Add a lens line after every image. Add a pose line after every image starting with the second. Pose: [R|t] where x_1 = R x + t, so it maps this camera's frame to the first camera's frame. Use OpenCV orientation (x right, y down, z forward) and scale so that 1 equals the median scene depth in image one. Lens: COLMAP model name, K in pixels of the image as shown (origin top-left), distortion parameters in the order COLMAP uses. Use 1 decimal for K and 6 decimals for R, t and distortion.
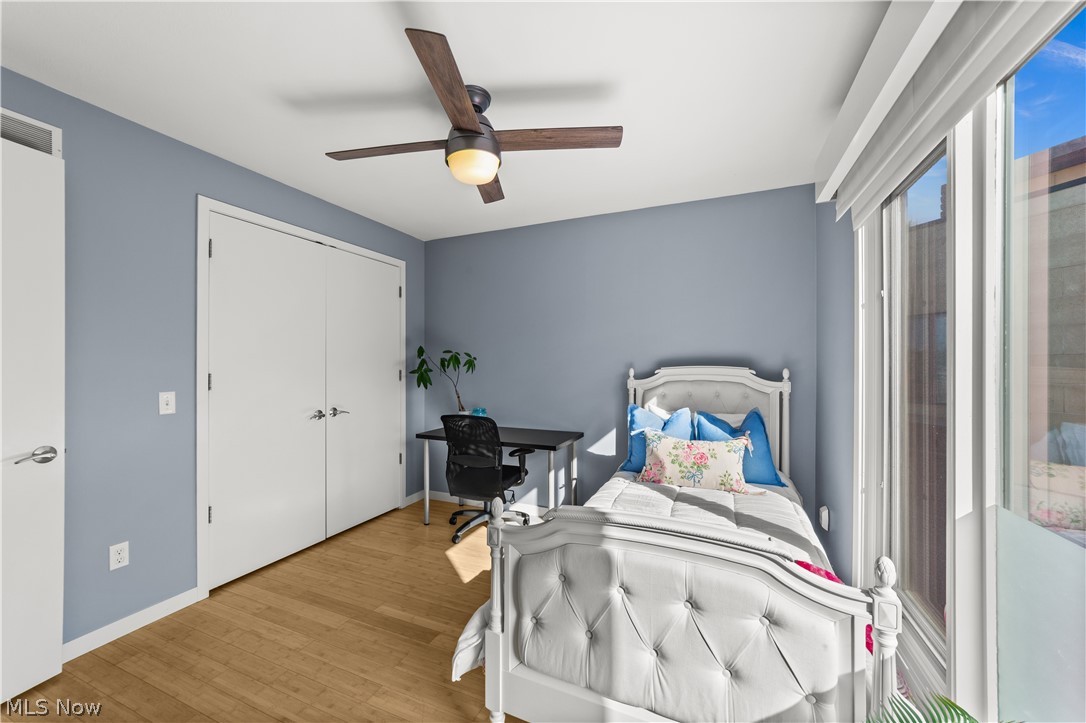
lens RADIAL K [[417.4, 0, 545.8], [0, 417.4, 364.5], [0, 0, 1]] dist [-0.015272, 0.006532]
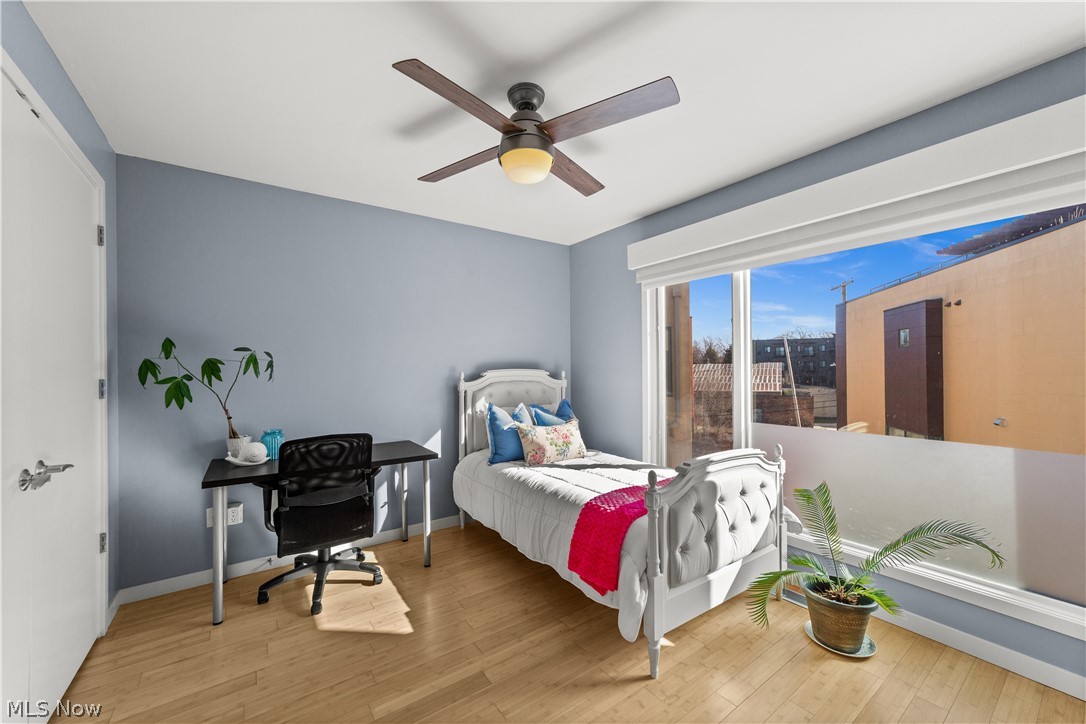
lens RADIAL K [[417.4, 0, 539.0], [0, 417.4, 367.1], [0, 0, 1]] dist [-0.015272, 0.006532]
pose [[0.527685, 0.001687, 0.849438, -0.627947], [0.007629, 0.999948, -0.006725, 0.006772], [-0.849406, 0.010029, 0.527645, 0.286830]]
